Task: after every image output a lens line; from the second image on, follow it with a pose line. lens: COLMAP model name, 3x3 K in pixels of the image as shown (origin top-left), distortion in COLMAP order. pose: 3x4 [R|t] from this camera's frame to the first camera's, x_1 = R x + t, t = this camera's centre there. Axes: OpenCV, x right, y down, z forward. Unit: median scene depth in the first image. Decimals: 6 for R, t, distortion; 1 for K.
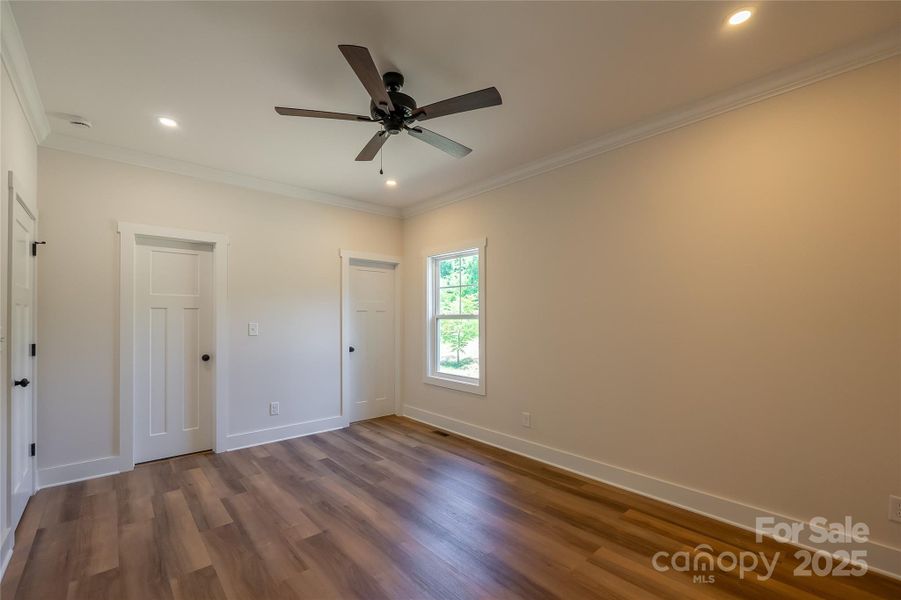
lens RADIAL K [[383.4, 0, 448.2], [0, 383.4, 310.5], [0, 0, 1]] dist [-0.005610, -0.000257]
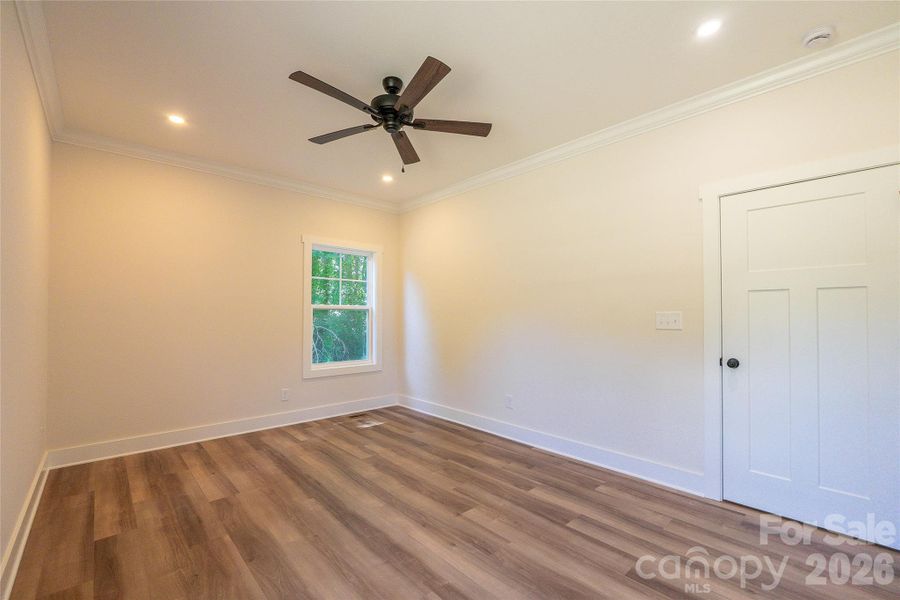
lens RADIAL K [[383.0, 0, 447.7], [0, 383.0, 310.5], [0, 0, 1]] dist [-0.005610, -0.000257]
pose [[-0.999685, -0.002985, -0.024931, -0.185906], [-0.002213, 0.999519, -0.030928, 0.048270], [0.025012, -0.030864, -0.999211, 1.415072]]
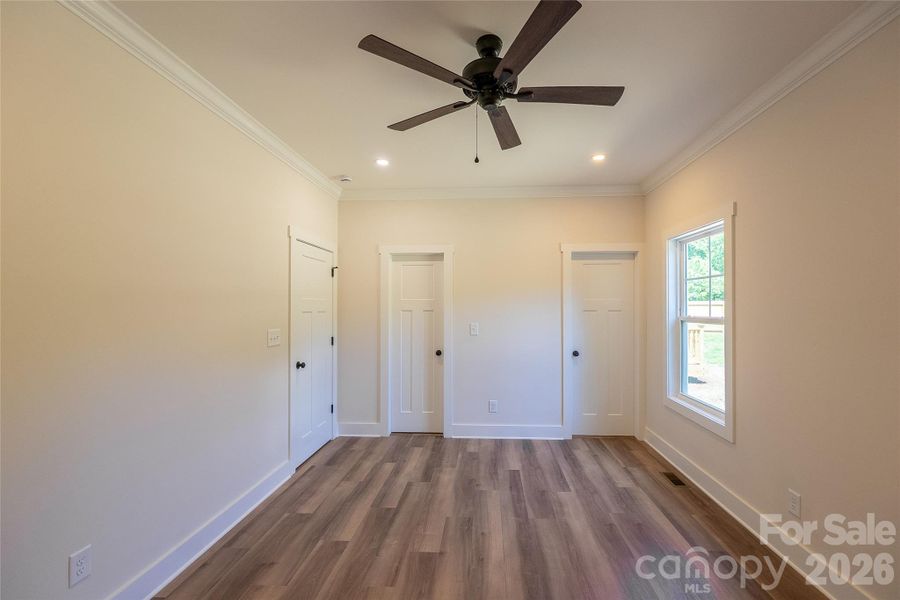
lens RADIAL K [[385.0, 0, 469.2], [0, 385.0, 303.2], [0, 0, 1]] dist [-0.002528, -0.000263]
pose [[0.716843, -0.009588, -0.697169, 0.280346], [0.015603, 0.999876, 0.002292, -0.032286], [0.697060, -0.012521, 0.716903, 0.257653]]
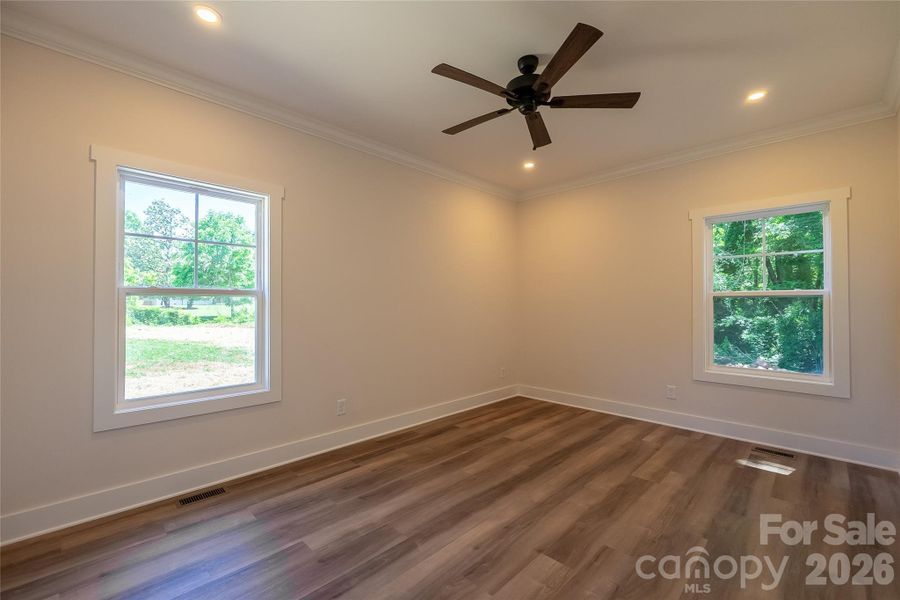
lens RADIAL K [[383.0, 0, 447.7], [0, 383.0, 310.5], [0, 0, 1]] dist [-0.005610, -0.000257]
pose [[-0.065441, -0.014699, 0.997748, -0.776437], [-0.019030, 0.999728, 0.013480, 0.041096], [-0.997675, -0.018105, -0.065703, 0.877634]]
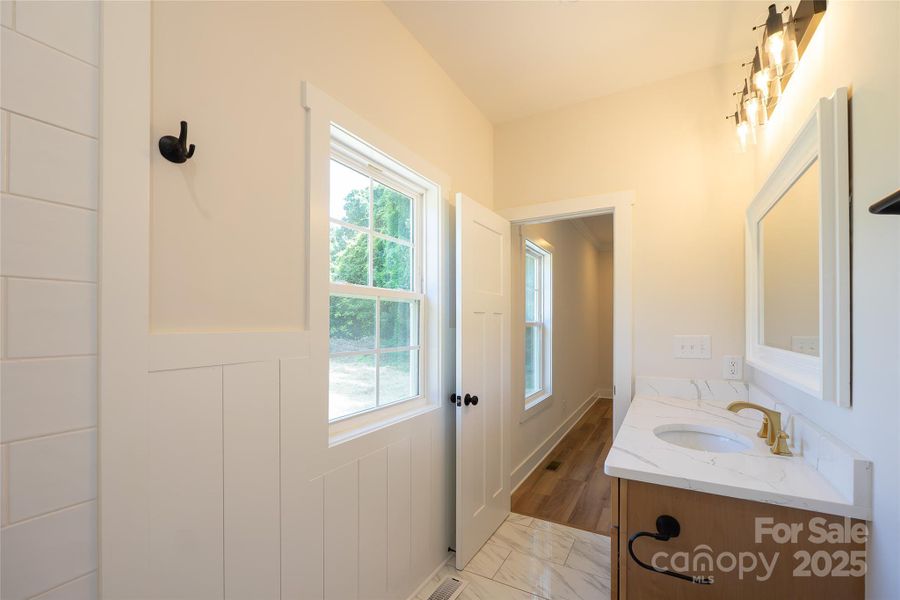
lens RADIAL K [[383.0, 0, 447.7], [0, 383.0, 310.5], [0, 0, 1]] dist [-0.005610, -0.000257]
pose [[-0.314895, 0.021248, 0.948888, -0.970912], [-0.017154, 0.999459, -0.028073, 0.010259], [-0.948971, -0.025118, -0.314360, 1.932371]]
